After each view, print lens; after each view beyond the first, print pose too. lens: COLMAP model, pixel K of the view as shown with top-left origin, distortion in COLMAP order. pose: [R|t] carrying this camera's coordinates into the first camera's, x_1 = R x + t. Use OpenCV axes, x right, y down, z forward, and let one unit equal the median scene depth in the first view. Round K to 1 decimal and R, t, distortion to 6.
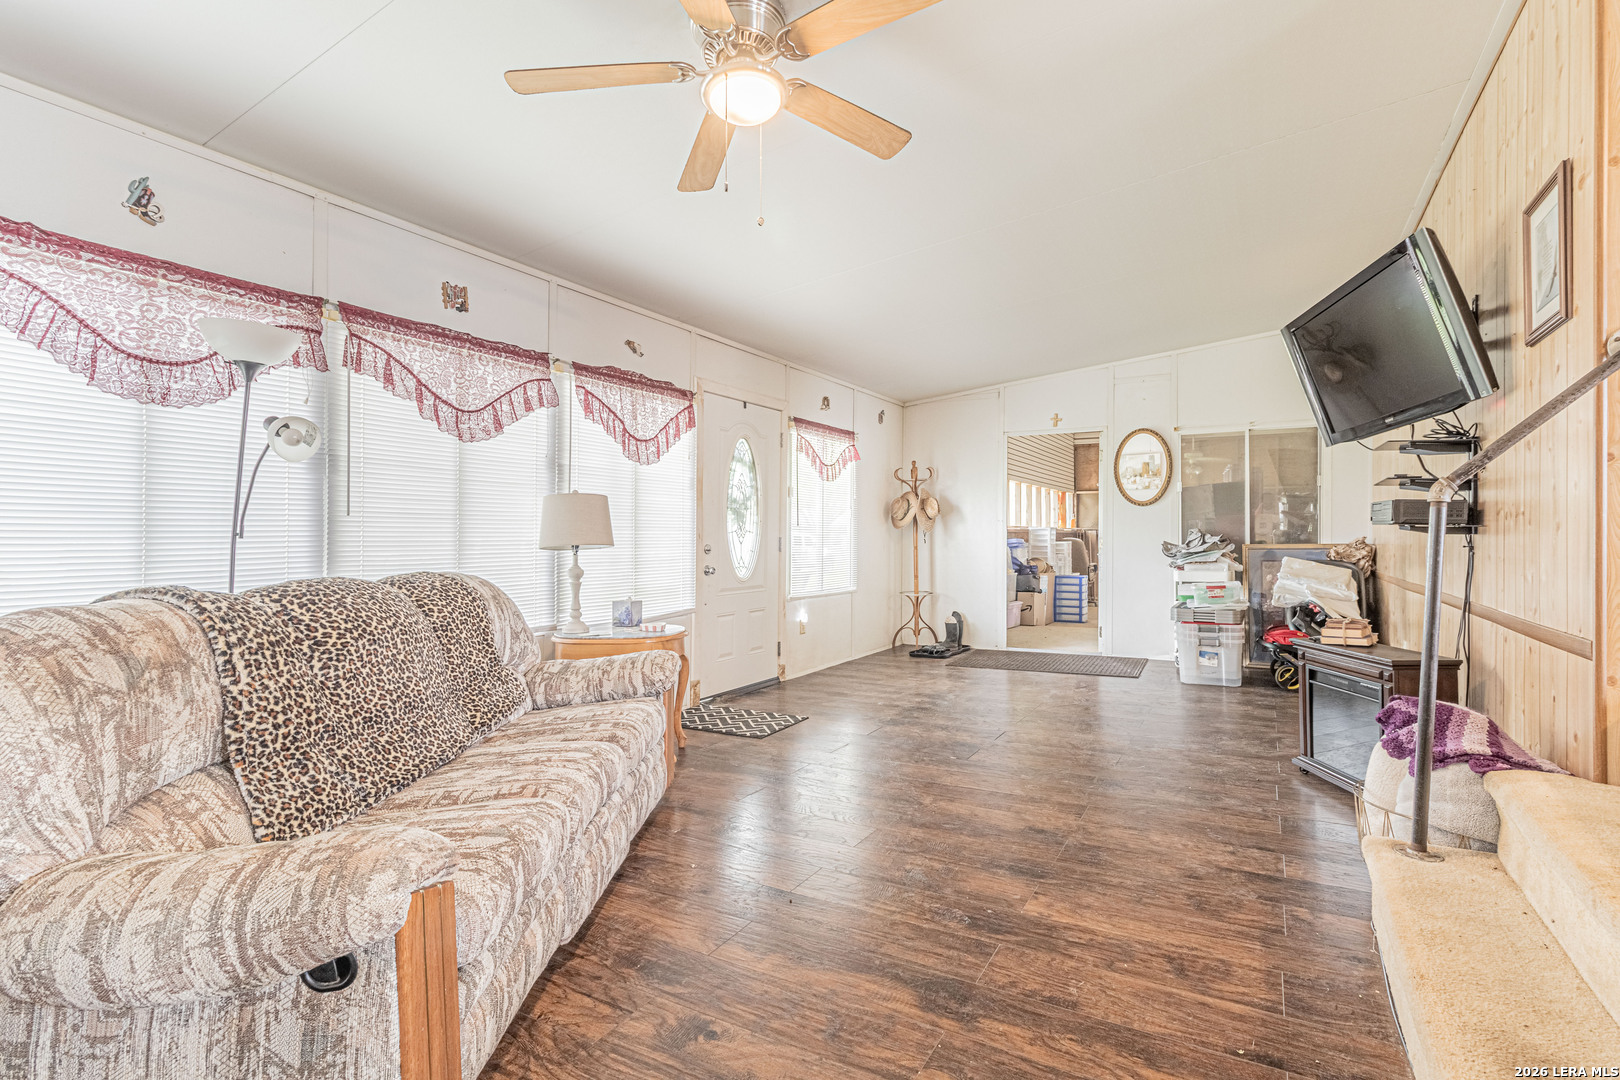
lens RADIAL K [[742.8, 0, 840.6], [0, 742.8, 540.9], [0, 0, 1]] dist [0.000457, 0.000057]
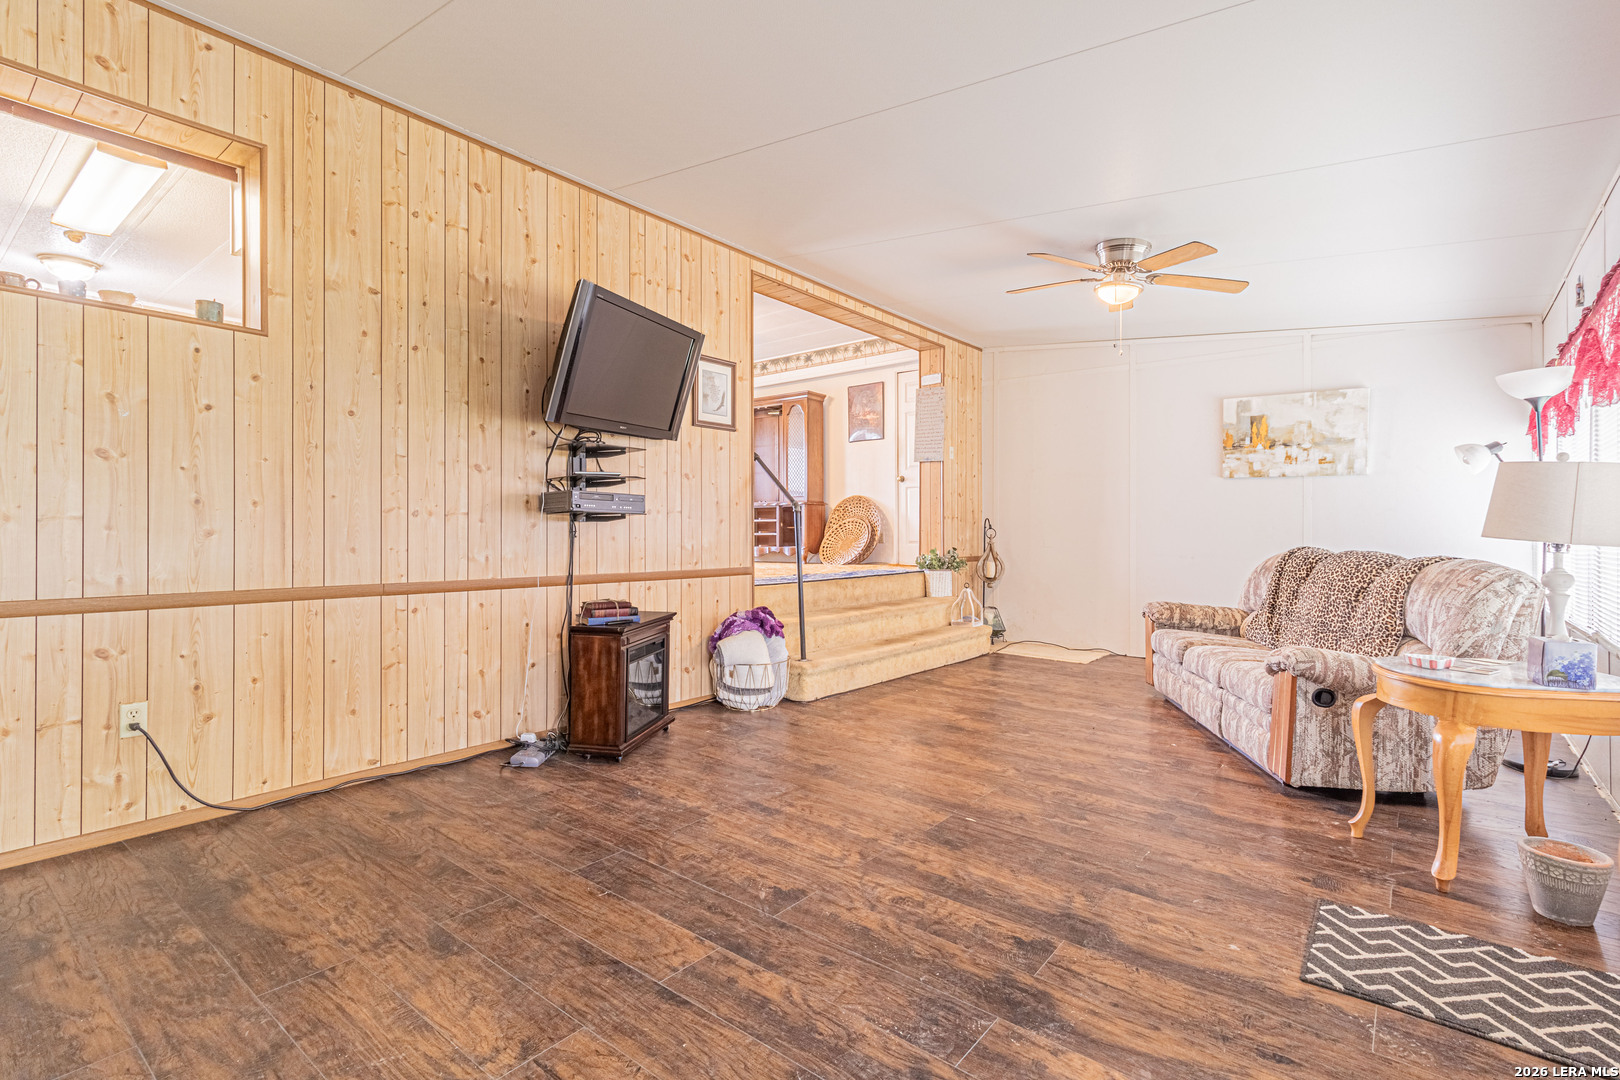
lens RADIAL K [[742.8, 0, 837.5], [0, 742.8, 512.0], [0, 0, 1]] dist [0.000457, 0.000057]
pose [[-0.992999, -0.004642, 0.118031, 0.213380], [-0.007002, 0.999784, -0.019592, 0.001168], [-0.117915, -0.020281, -0.992817, 1.869896]]
